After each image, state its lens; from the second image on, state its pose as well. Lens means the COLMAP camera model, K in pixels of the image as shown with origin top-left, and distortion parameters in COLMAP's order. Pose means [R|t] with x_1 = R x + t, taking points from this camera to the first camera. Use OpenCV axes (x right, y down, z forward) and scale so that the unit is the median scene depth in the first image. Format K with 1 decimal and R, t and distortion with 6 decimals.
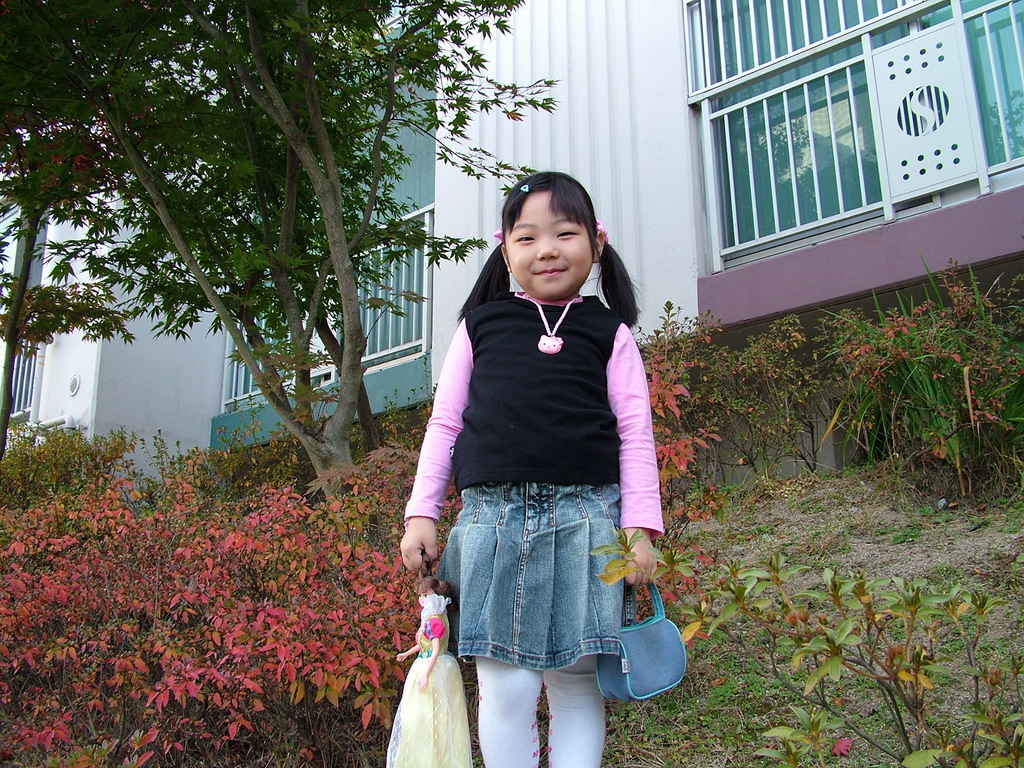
lens RADIAL K [[1051.1, 0, 512.4], [0, 1051.1, 384.6], [0, 0, 1]] dist [-0.085218, 0.000000]
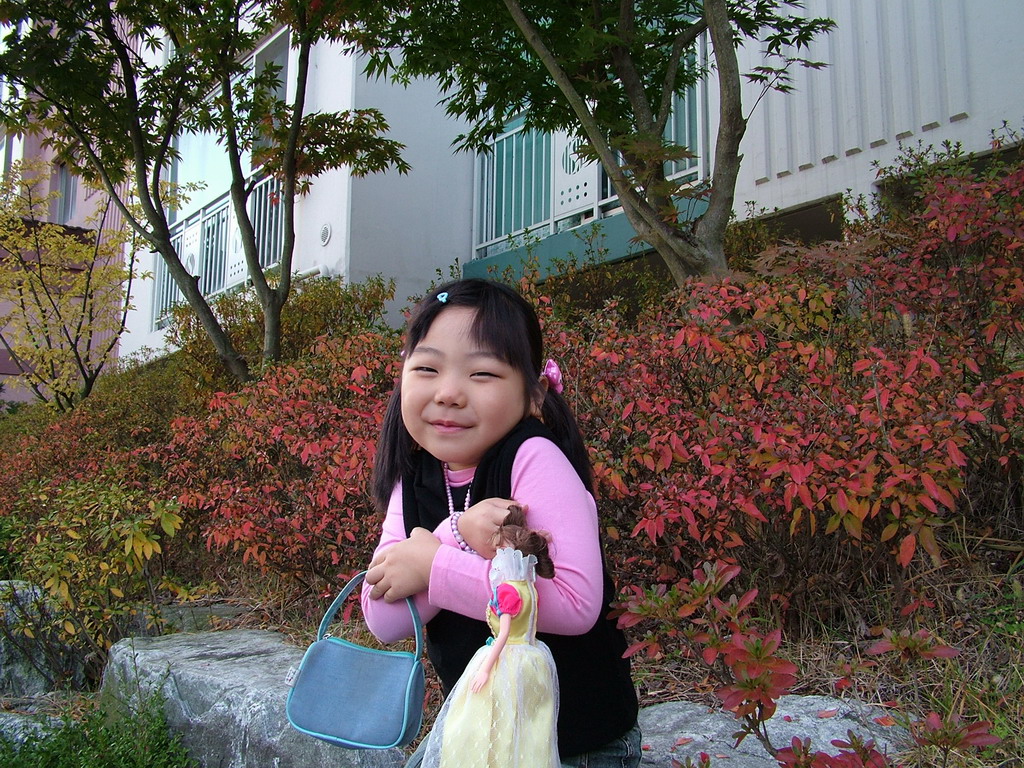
lens RADIAL K [[1051.1, 0, 510.8], [0, 1051.1, 384.4], [0, 0, 1]] dist [-0.085218, 0.000000]
pose [[0.982225, -0.010449, -0.187415, -0.101018], [0.034811, 0.991270, 0.127172, 0.031632], [0.184450, -0.131435, 0.974014, 0.076535]]
